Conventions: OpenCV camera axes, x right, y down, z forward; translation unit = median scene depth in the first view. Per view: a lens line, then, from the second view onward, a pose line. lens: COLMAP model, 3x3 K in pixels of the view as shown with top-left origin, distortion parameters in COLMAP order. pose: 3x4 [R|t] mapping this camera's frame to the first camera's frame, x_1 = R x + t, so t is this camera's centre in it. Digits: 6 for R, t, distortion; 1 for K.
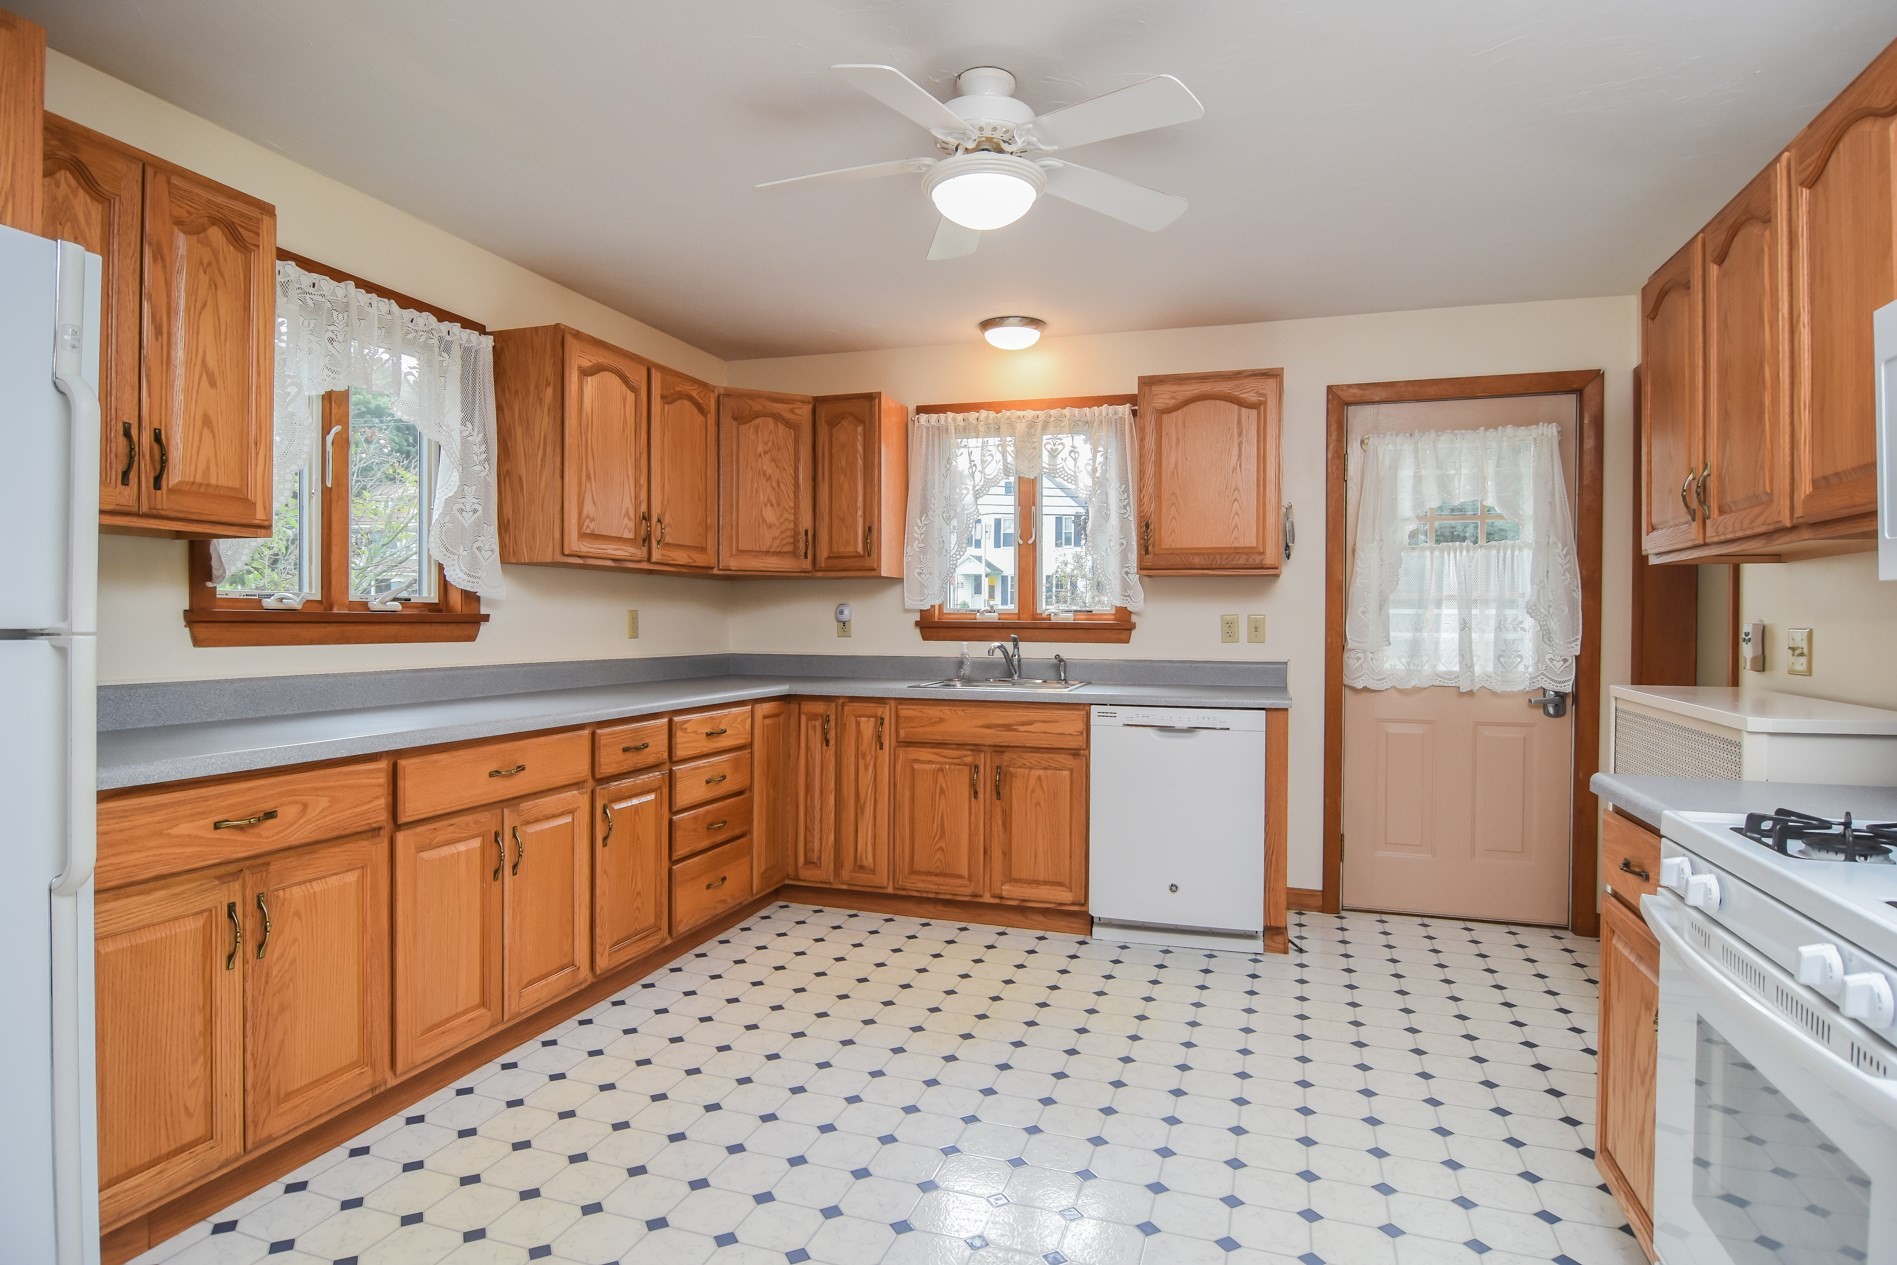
lens RADIAL K [[1016.1, 0, 938.8], [0, 1016.1, 635.2], [0, 0, 1]] dist [-0.006728, -0.009646]
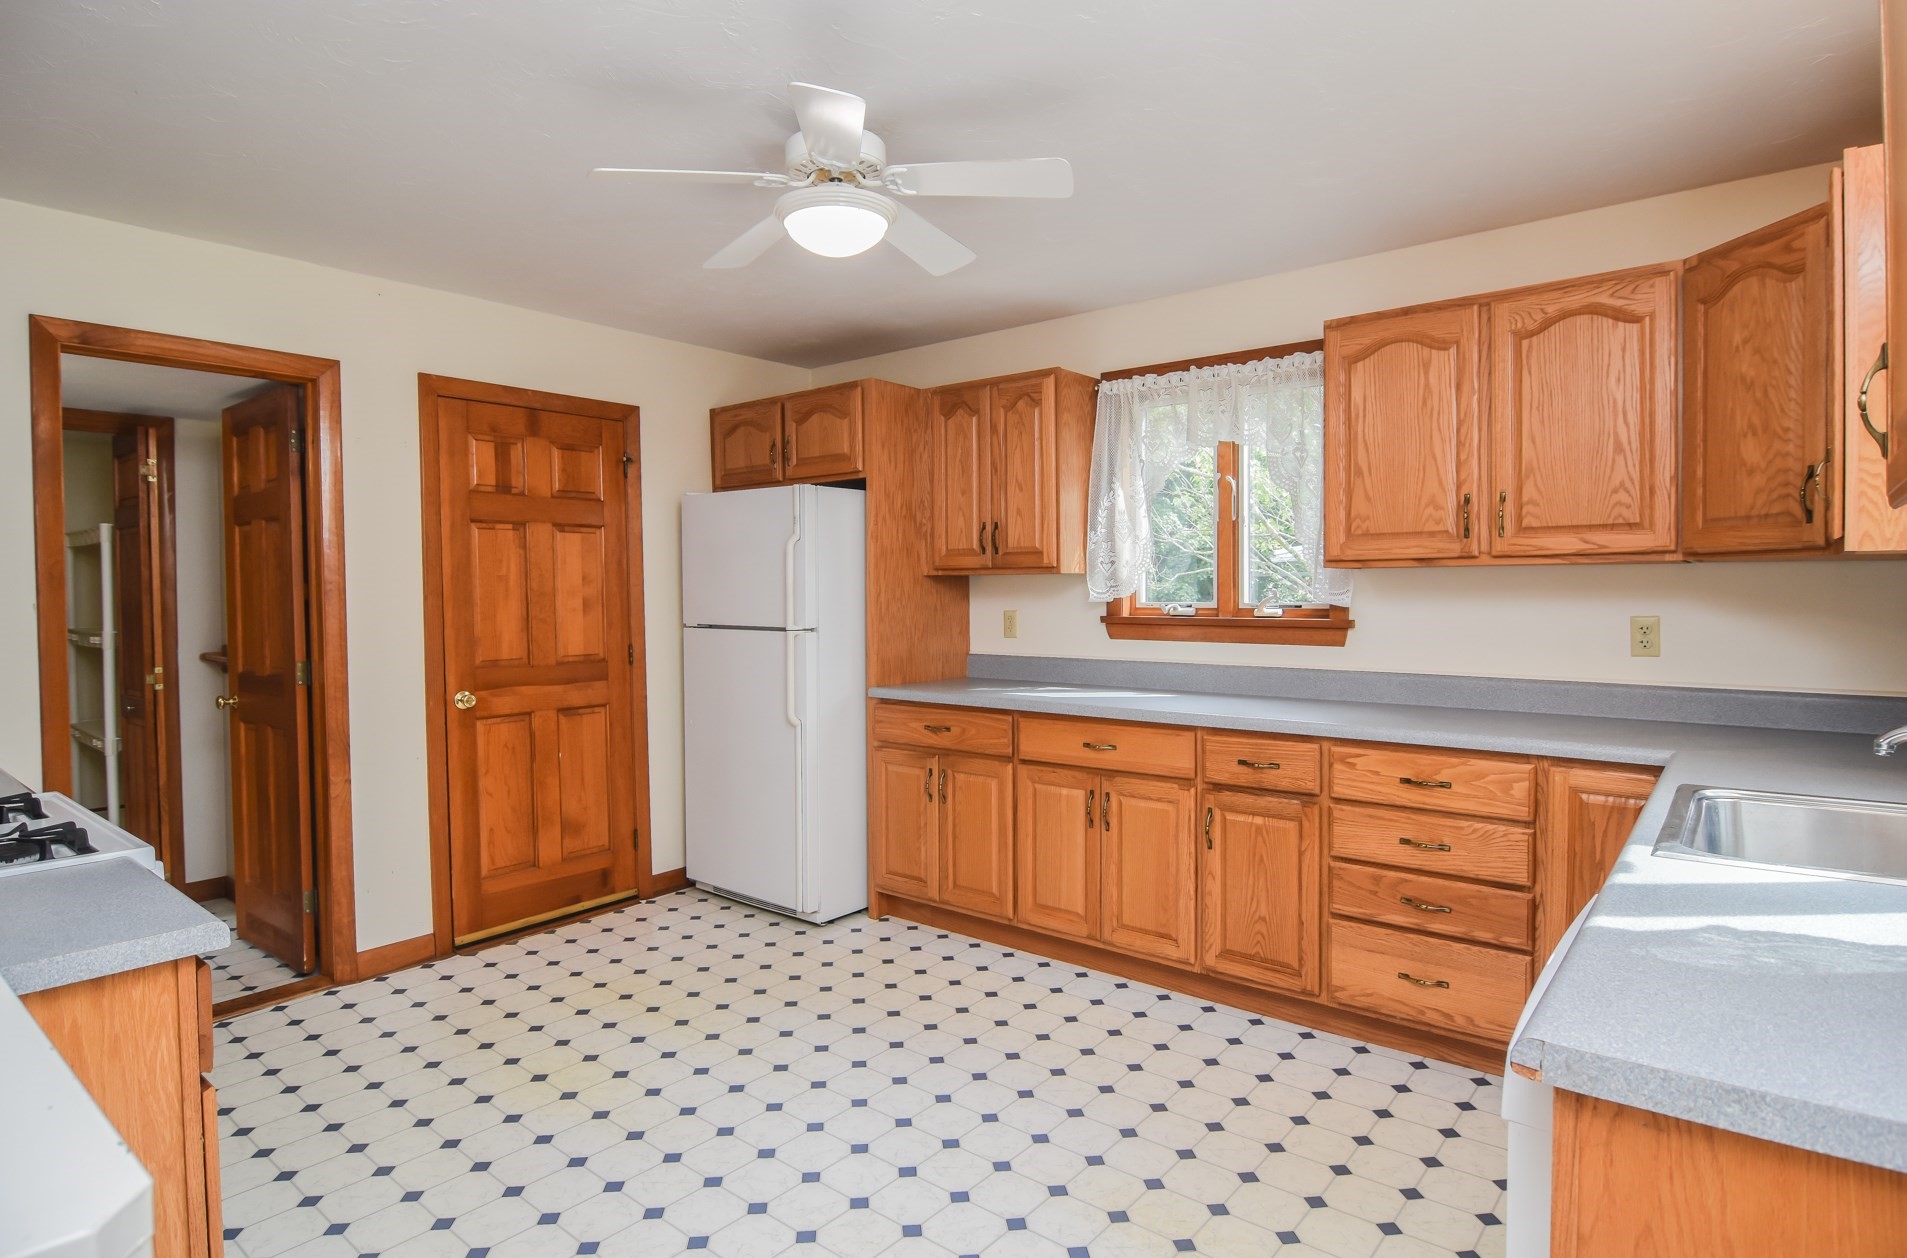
lens RADIAL K [[1009.0, 0, 944.7], [0, 1009.0, 615.5], [0, 0, 1]] dist [0.002888, -0.000041]
pose [[-0.346222, 0.020302, -0.937933, 0.709342], [-0.009058, 0.999647, 0.024981, -0.051584], [0.938109, 0.017145, -0.345916, 1.071910]]
